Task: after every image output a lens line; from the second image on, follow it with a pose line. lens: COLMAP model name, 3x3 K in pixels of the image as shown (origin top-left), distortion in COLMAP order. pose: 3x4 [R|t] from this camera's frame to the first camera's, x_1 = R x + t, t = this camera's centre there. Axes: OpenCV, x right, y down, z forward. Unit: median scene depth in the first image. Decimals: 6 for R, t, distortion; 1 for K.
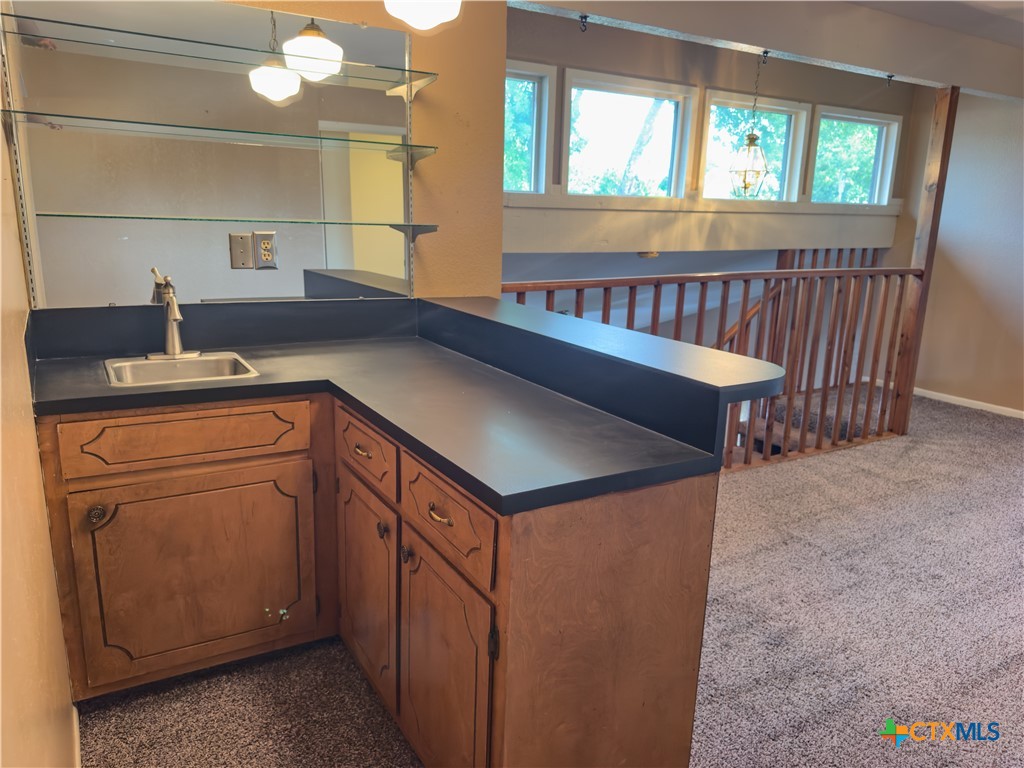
lens RADIAL K [[730.1, 0, 512.0], [0, 730.1, 384.0], [0, 0, 1]] dist [0.041544, -0.121680]
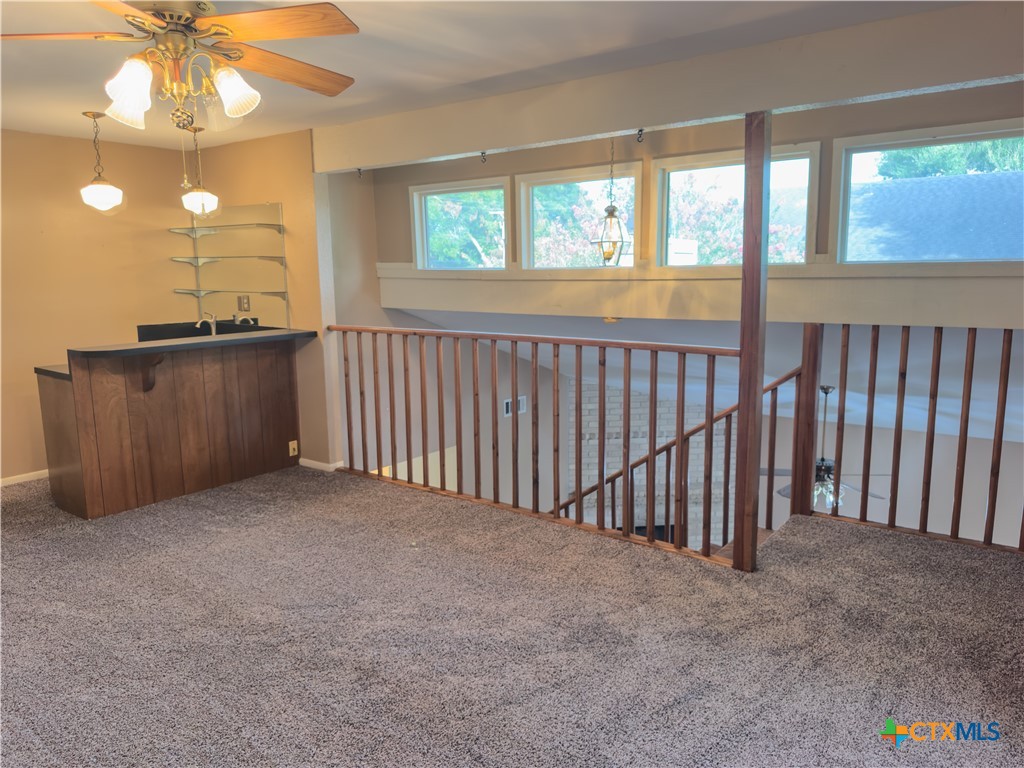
lens RADIAL K [[717.4, 0, 526.9], [0, 717.4, 383.2], [0, 0, 1]] dist [0.106078, -0.159444]
pose [[0.386692, 0.118896, -0.914512, 1.354076], [-0.194515, 0.979860, 0.045144, -0.131669], [0.901462, 0.160429, 0.402031, 0.575658]]
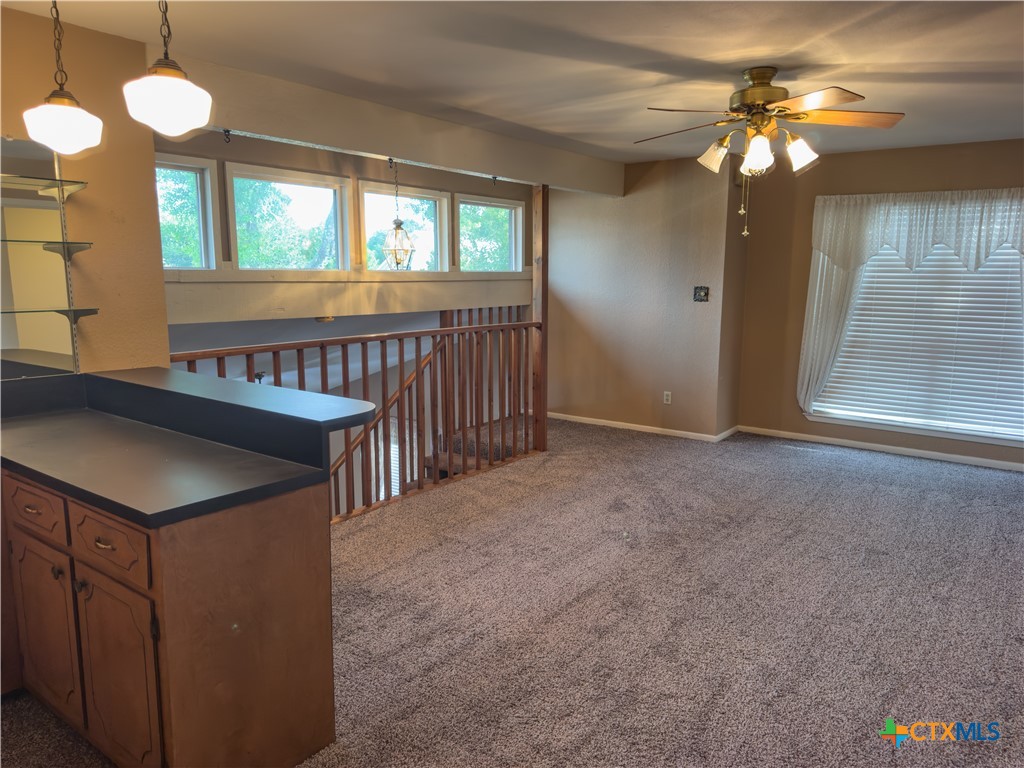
lens RADIAL K [[717.4, 0, 526.9], [0, 717.4, 383.2], [0, 0, 1]] dist [0.106078, -0.159444]
pose [[0.920836, -0.077036, 0.382266, 0.045581], [0.105080, 0.993050, -0.053003, 0.018492], [-0.375526, 0.088975, 0.922531, -0.187125]]
